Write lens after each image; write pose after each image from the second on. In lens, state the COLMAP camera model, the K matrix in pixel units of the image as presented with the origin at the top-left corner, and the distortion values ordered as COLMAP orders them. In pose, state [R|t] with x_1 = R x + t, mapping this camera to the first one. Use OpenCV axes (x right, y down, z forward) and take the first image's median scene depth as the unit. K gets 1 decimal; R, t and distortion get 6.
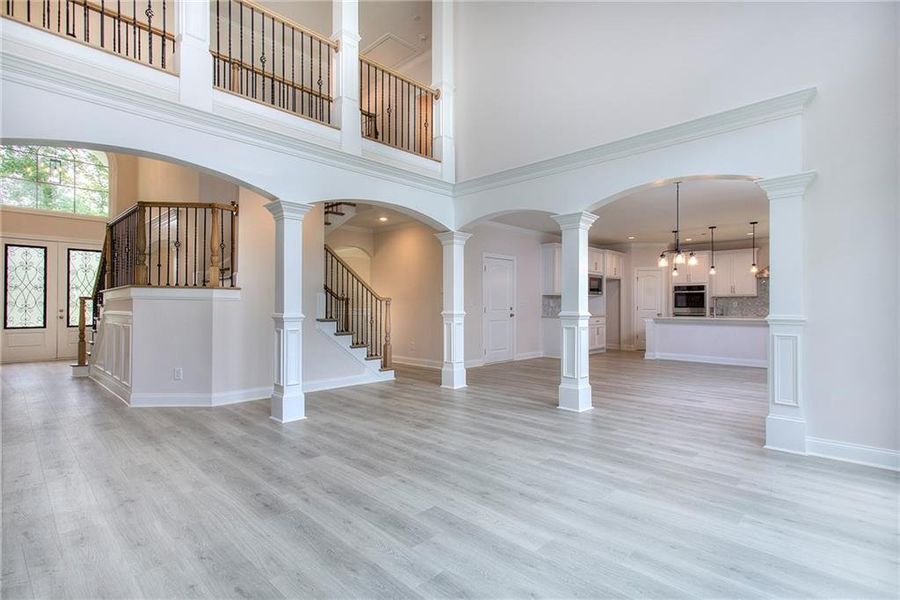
lens RADIAL K [[436.2, 0, 454.2], [0, 436.2, 303.5], [0, 0, 1]] dist [0.011037, 0.000951]
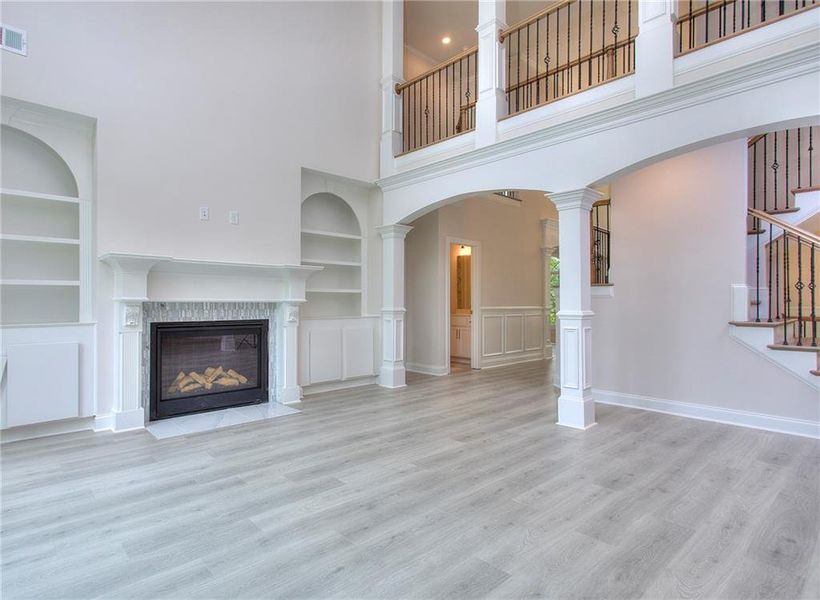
lens RADIAL K [[422.1, 0, 351.6], [0, 422.1, 301.6], [0, 0, 1]] dist [0.001990, 0.001062]
pose [[-0.093151, -0.004466, -0.995642, 0.696465], [0.005223, 0.999974, -0.004974, 0.006656], [0.995638, -0.005664, -0.093125, 0.764663]]
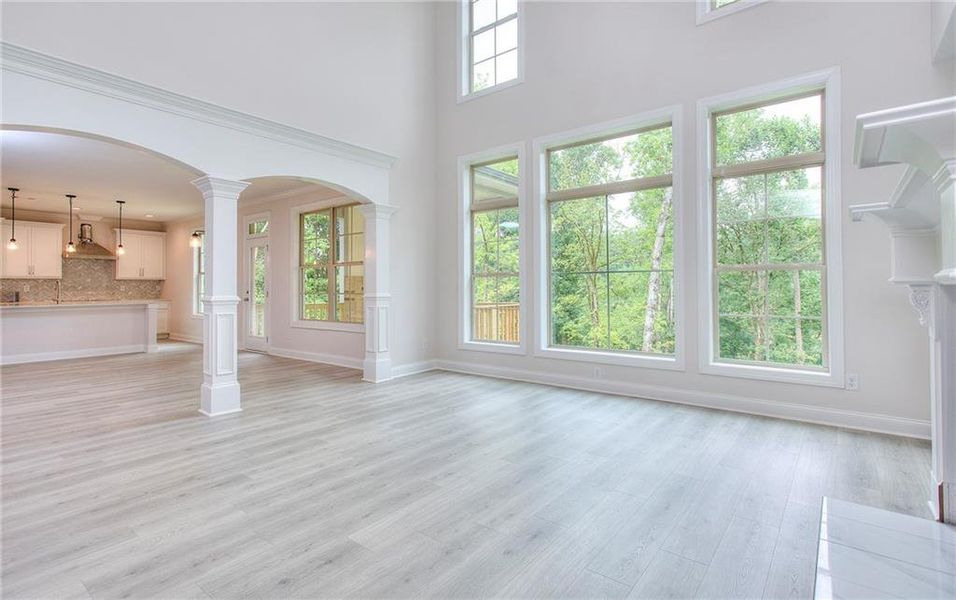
lens RADIAL K [[471.1, 0, 441.9], [0, 471.1, 286.8], [0, 0, 1]] dist [0.023439, 0.000093]
pose [[-0.064690, 0.002193, 0.997903, -0.890422], [-0.001068, 0.999997, -0.002267, 0.003481], [-0.997905, -0.001213, -0.064687, 0.849257]]
